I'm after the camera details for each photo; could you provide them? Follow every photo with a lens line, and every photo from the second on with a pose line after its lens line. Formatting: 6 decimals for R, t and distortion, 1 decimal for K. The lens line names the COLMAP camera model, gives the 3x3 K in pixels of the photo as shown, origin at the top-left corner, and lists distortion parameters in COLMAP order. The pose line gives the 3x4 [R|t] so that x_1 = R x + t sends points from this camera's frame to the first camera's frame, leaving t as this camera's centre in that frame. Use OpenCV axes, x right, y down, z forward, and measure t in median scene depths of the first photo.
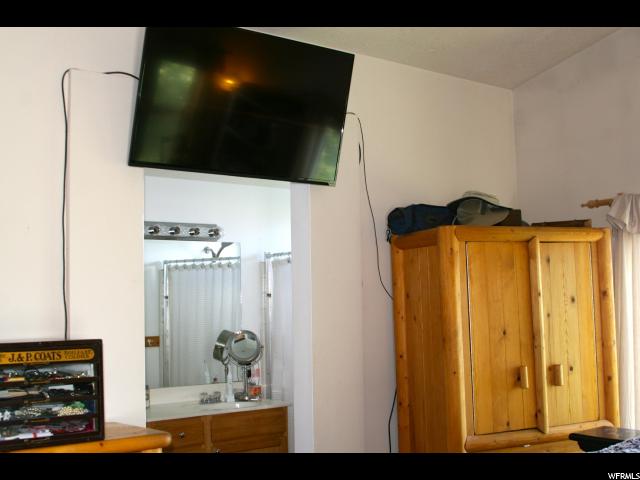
lens RADIAL K [[811.1, 0, 320.0], [0, 811.1, 240.0], [0, 0, 1]] dist [-0.126198, 0.020076]
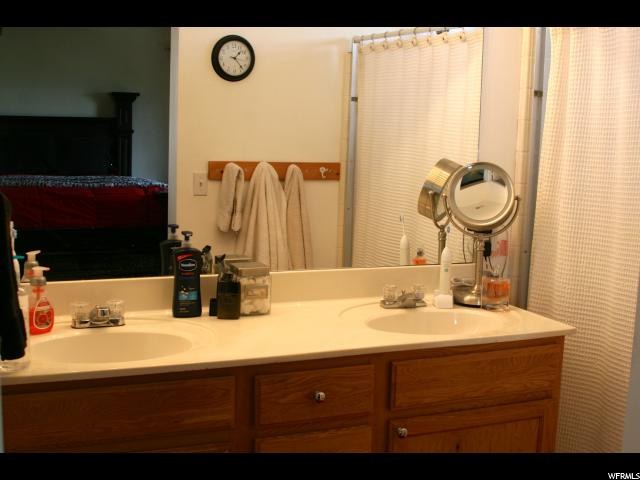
lens RADIAL K [[811.1, 0, 320.0], [0, 811.1, 240.0], [0, 0, 1]] dist [-0.126198, 0.020076]
pose [[0.958011, 0.099085, -0.269066, -0.053511], [-0.043326, 0.977643, 0.205762, 0.062326], [0.283438, -0.185465, 0.940886, 0.506239]]
